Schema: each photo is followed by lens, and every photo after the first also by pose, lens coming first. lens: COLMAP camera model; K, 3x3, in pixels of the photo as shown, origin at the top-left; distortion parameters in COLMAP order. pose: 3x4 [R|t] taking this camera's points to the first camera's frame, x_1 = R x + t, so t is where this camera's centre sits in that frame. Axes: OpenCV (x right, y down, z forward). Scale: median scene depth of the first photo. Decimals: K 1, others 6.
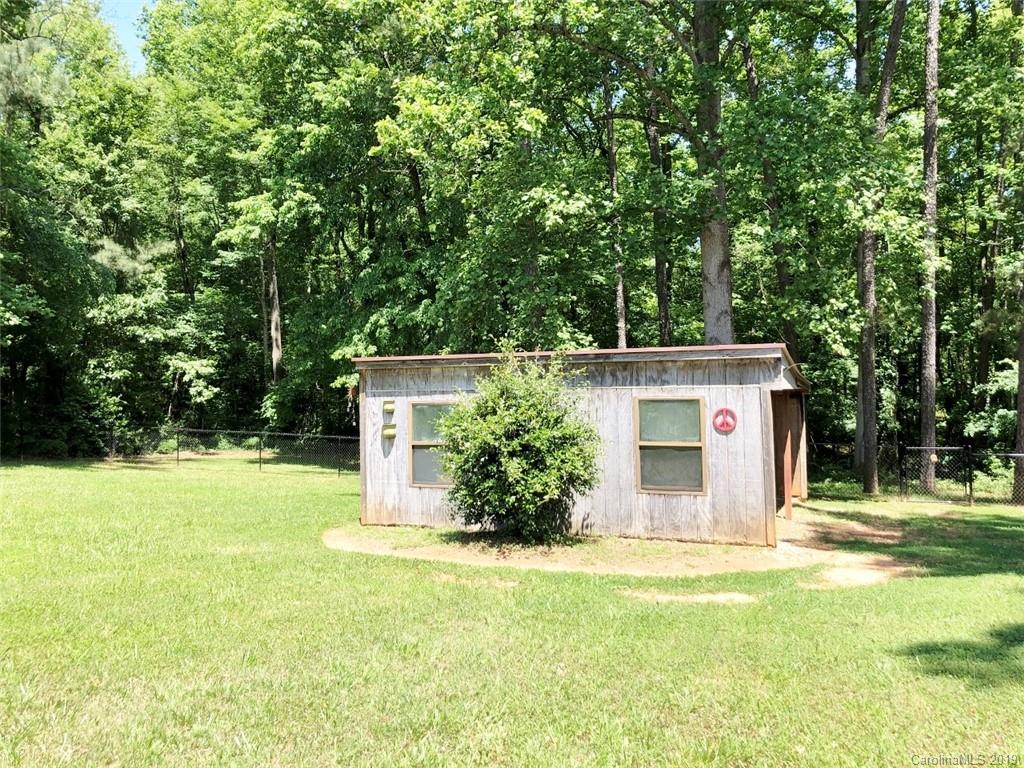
lens RADIAL K [[813.5, 0, 512.7], [0, 813.5, 371.8], [0, 0, 1]] dist [-0.003461, -0.004072]
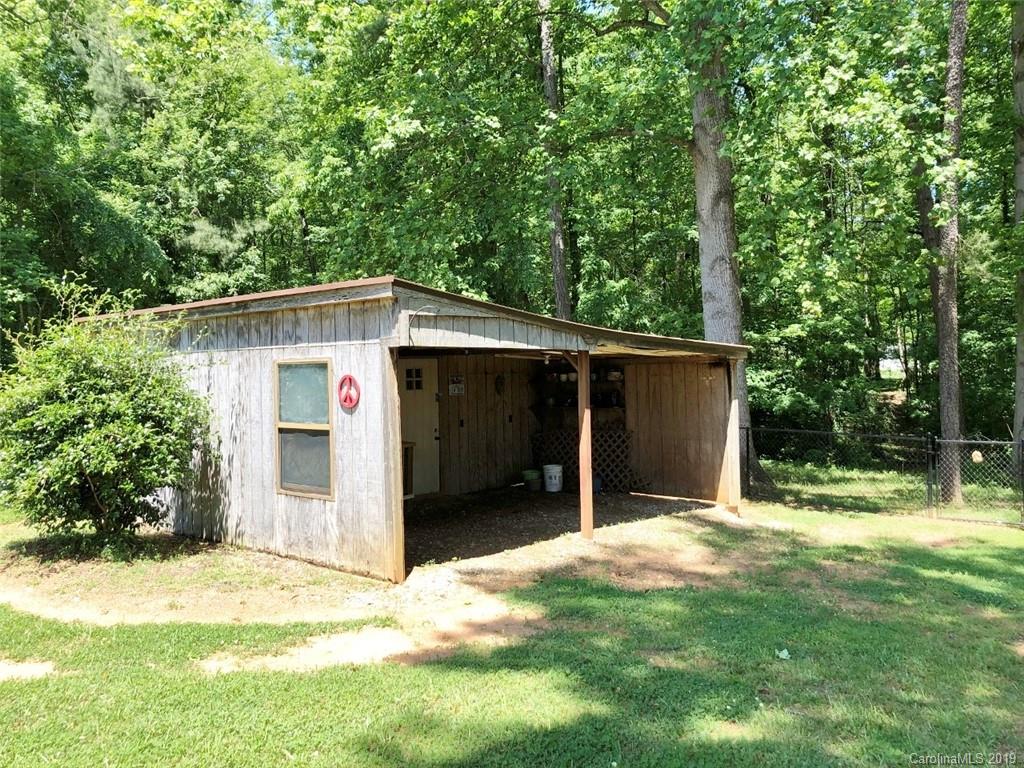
lens RADIAL K [[813.5, 0, 512.7], [0, 813.5, 371.8], [0, 0, 1]] dist [-0.003461, -0.004072]
pose [[0.960992, -0.004088, -0.276547, 0.477140], [0.011679, 0.999599, 0.025808, 0.021505], [0.276331, -0.028031, 0.960654, 0.314266]]
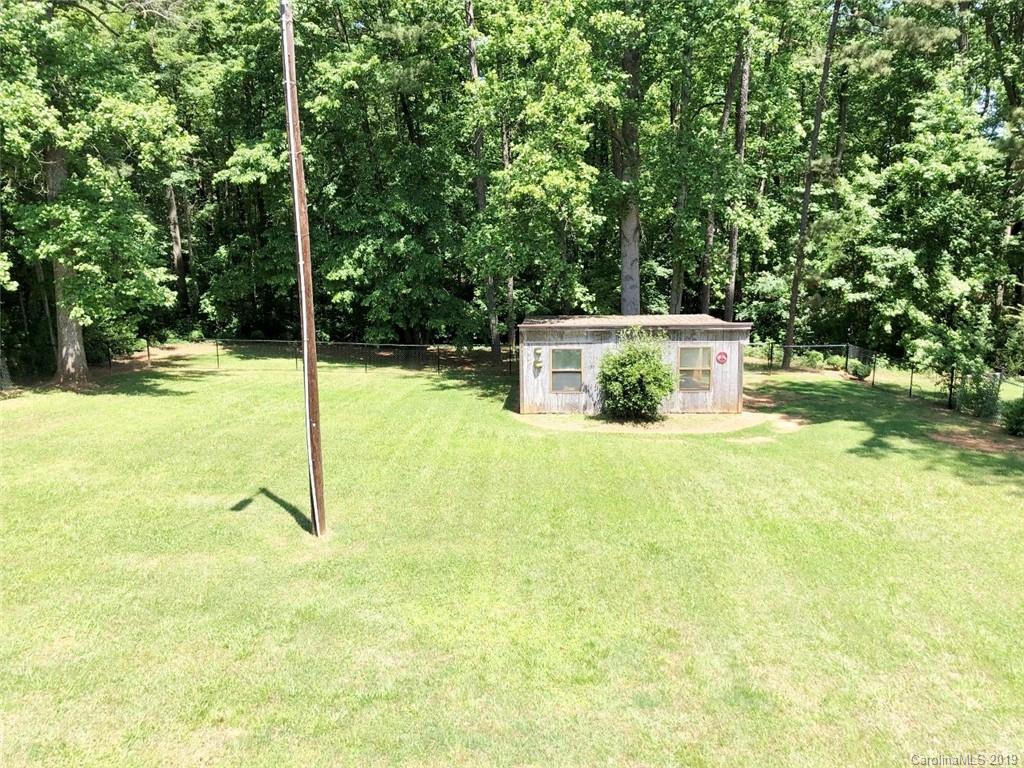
lens RADIAL K [[813.5, 0, 512.7], [0, 813.5, 371.8], [0, 0, 1]] dist [-0.003461, -0.004072]
pose [[0.937298, -0.067260, 0.341978, -0.819650], [-0.003965, 0.979081, 0.203431, -0.278421], [-0.348507, -0.192032, 0.917424, -0.649866]]
